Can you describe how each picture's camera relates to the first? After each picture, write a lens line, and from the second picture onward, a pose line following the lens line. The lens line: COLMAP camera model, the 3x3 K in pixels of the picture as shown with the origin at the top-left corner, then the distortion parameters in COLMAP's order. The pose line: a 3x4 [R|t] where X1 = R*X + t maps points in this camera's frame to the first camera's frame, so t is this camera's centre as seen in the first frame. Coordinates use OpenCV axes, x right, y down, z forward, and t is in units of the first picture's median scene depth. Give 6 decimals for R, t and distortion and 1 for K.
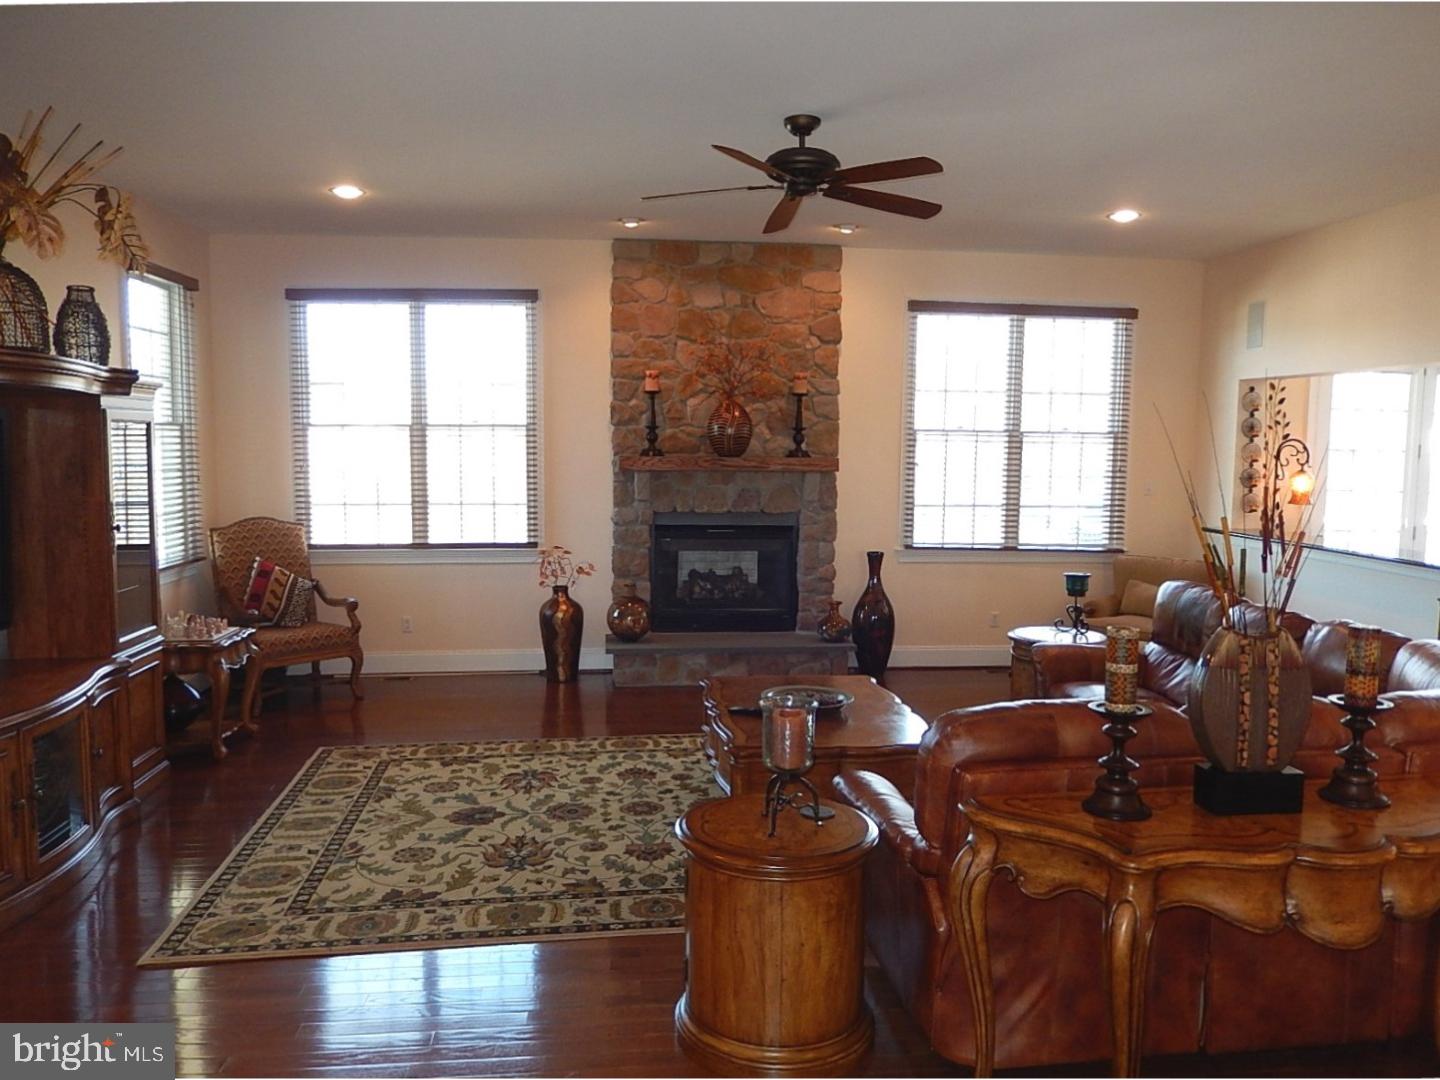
lens RADIAL K [[1109.8, 0, 720.0], [0, 1109.8, 540.0], [0, 0, 1]] dist [0.001994, 0.010674]
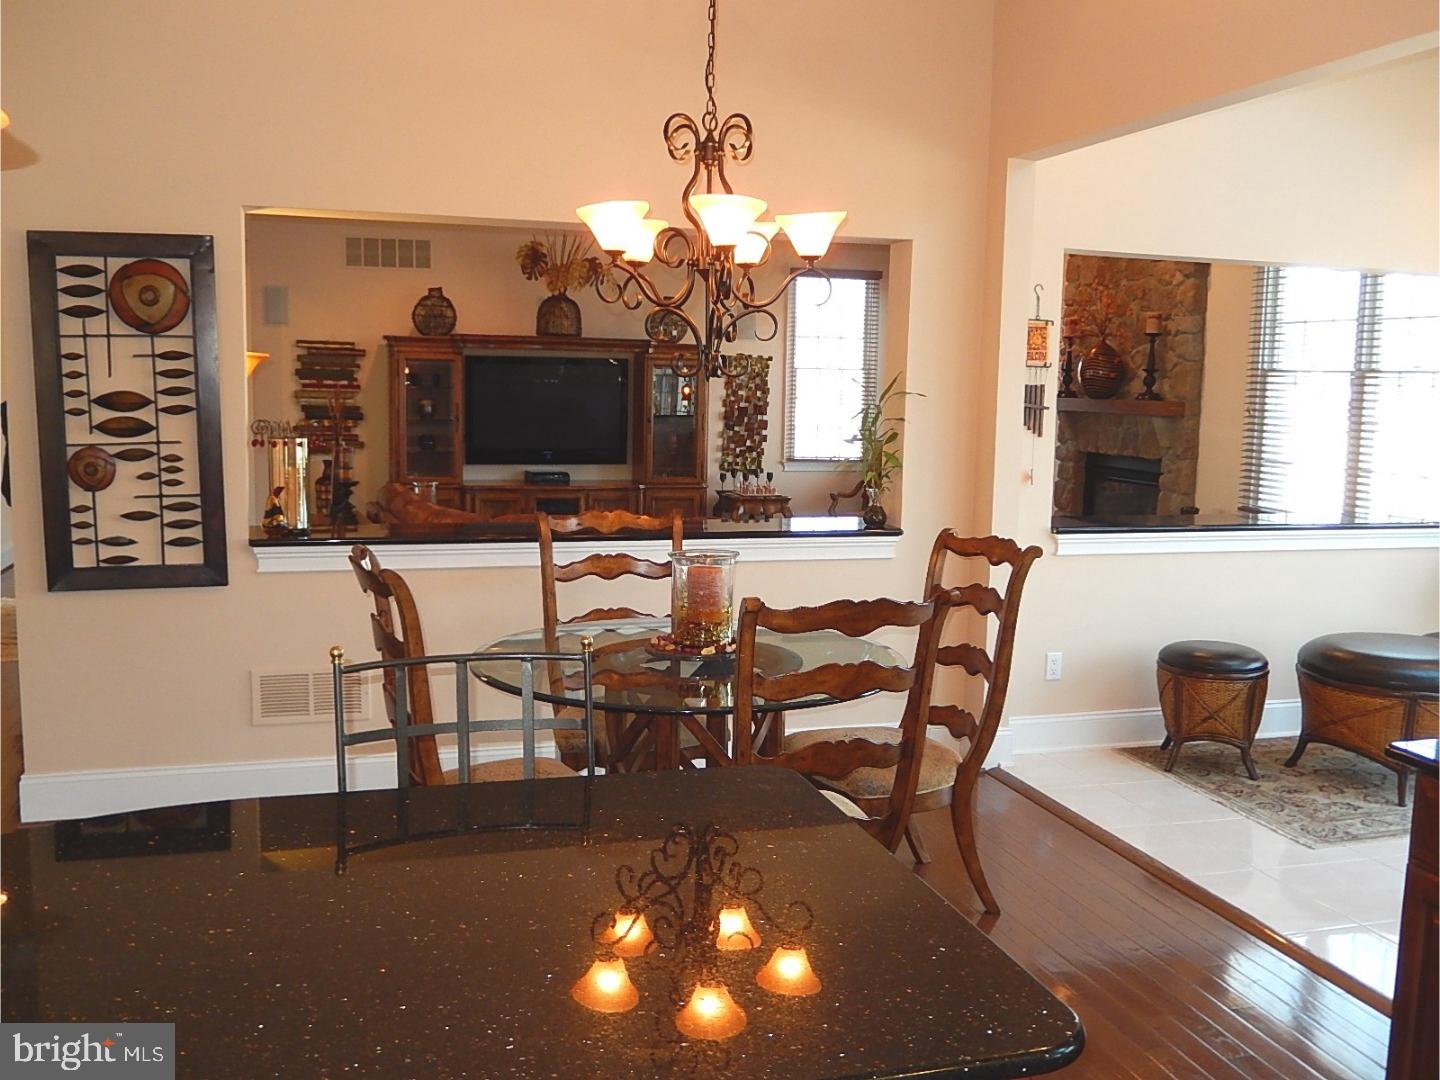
lens RADIAL K [[1363.2, 0, 720.0], [0, 1363.2, 540.0], [0, 0, 1]] dist [0.109774, -0.000358]
pose [[0.182726, 0.116891, -0.976190, 1.196522], [-0.110786, 0.989031, 0.097691, -0.031497], [0.976902, 0.090298, 0.193671, 0.424234]]
